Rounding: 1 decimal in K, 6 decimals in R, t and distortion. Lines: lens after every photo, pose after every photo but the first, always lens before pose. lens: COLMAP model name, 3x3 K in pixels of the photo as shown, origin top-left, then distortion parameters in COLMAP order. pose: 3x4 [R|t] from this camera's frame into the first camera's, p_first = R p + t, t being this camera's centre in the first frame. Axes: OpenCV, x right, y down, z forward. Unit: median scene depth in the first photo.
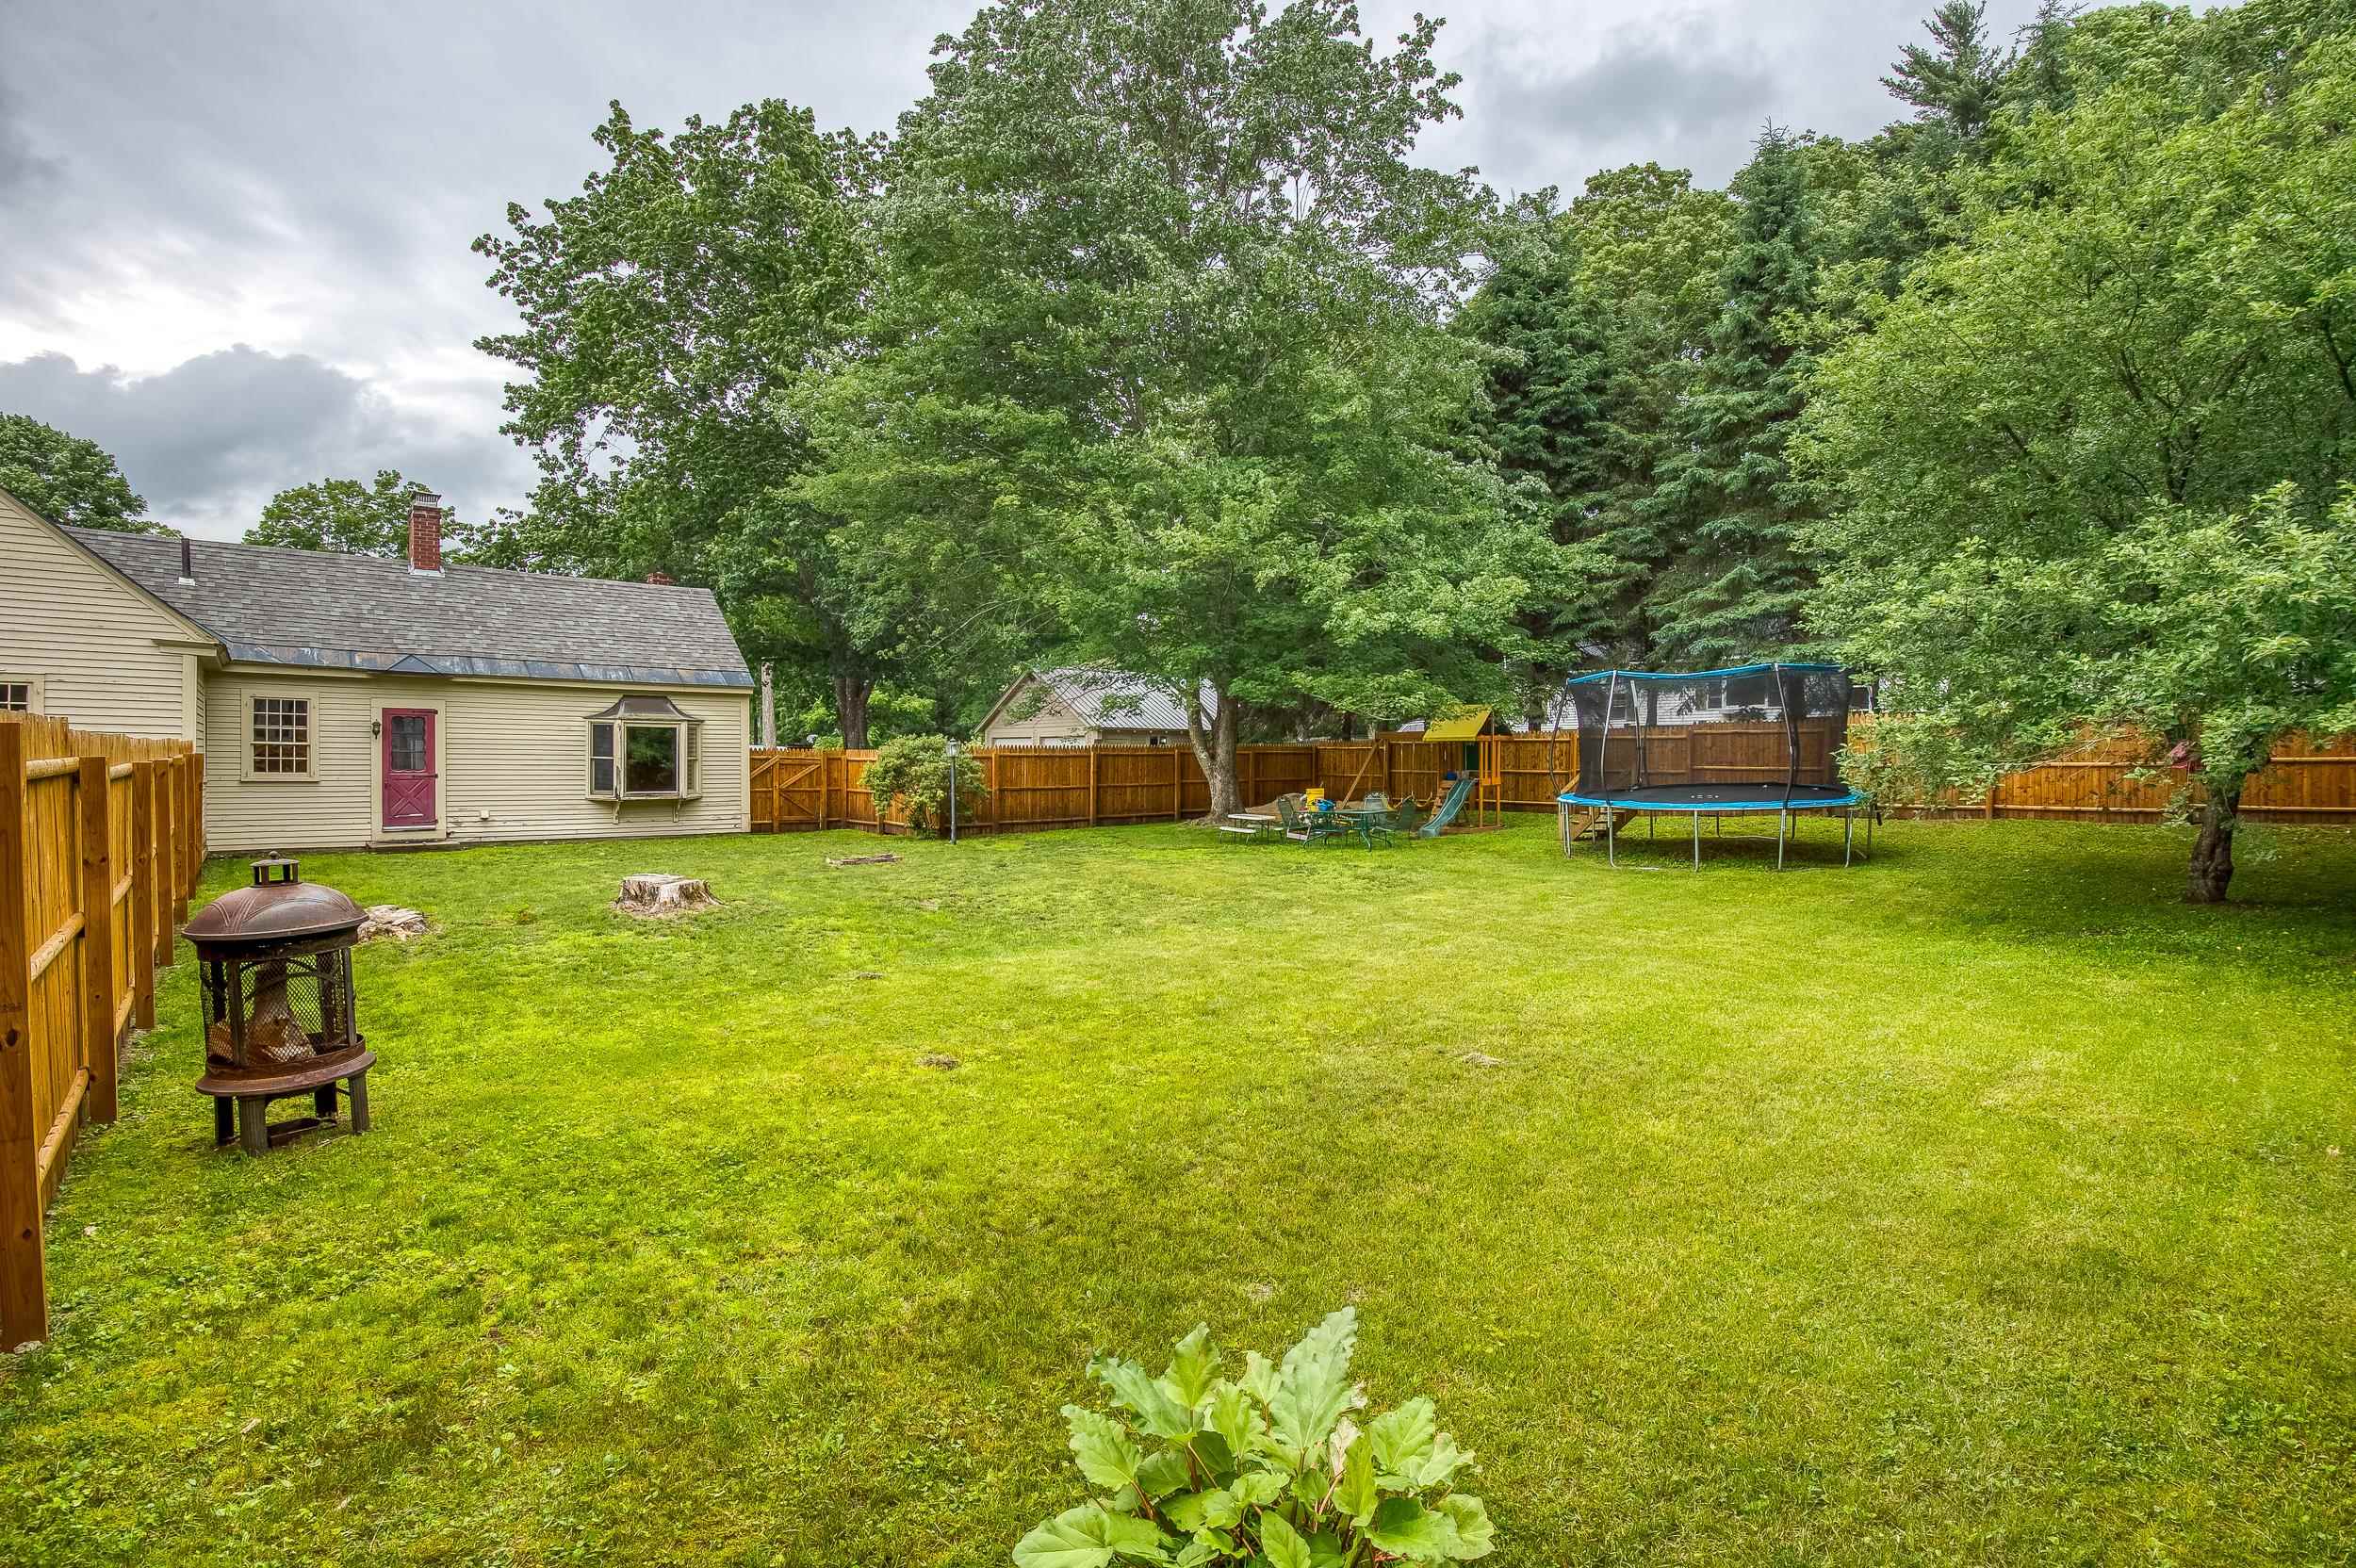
lens RADIAL K [[1113.3, 0, 1172.3], [0, 1113.3, 779.8], [0, 0, 1]] dist [-0.006917, -0.026932]
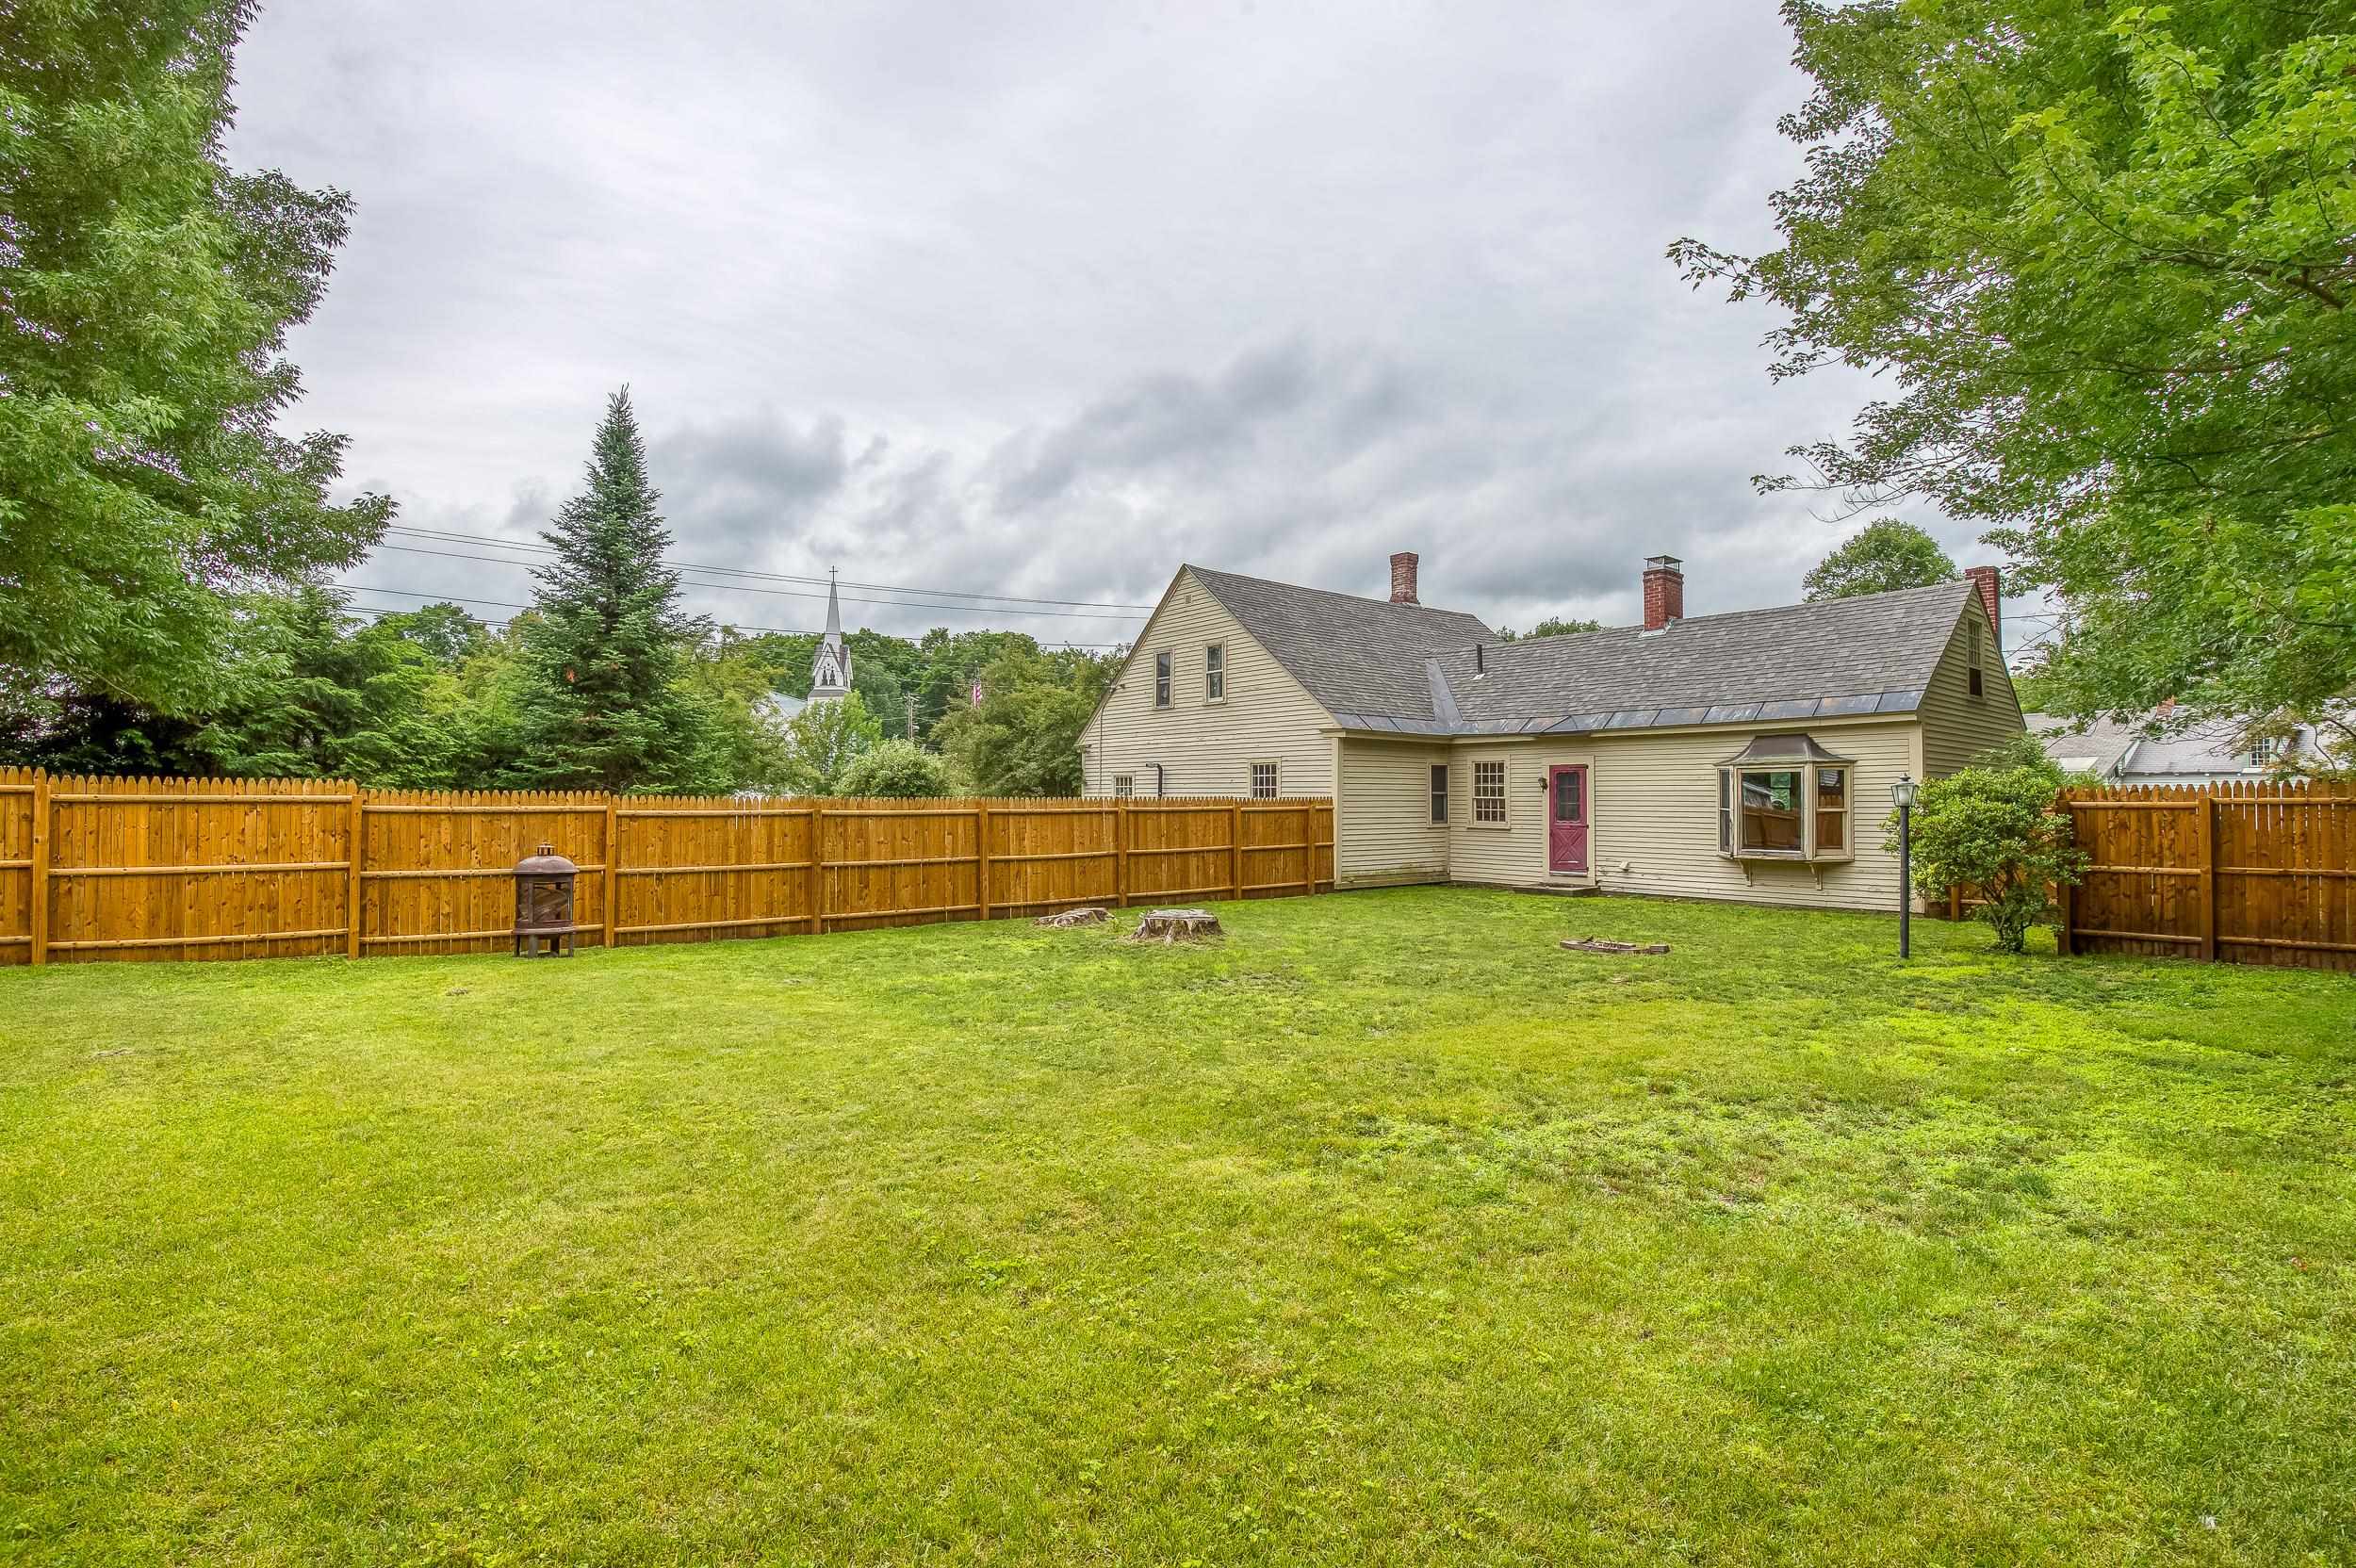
lens RADIAL K [[1113.3, 0, 1172.3], [0, 1113.3, 779.8], [0, 0, 1]] dist [-0.006917, -0.026932]
pose [[-0.121717, -0.021425, -0.992334, 0.460547], [-0.012730, 0.999718, -0.020023, -0.022301], [0.992483, 0.010195, -0.121956, 0.743173]]
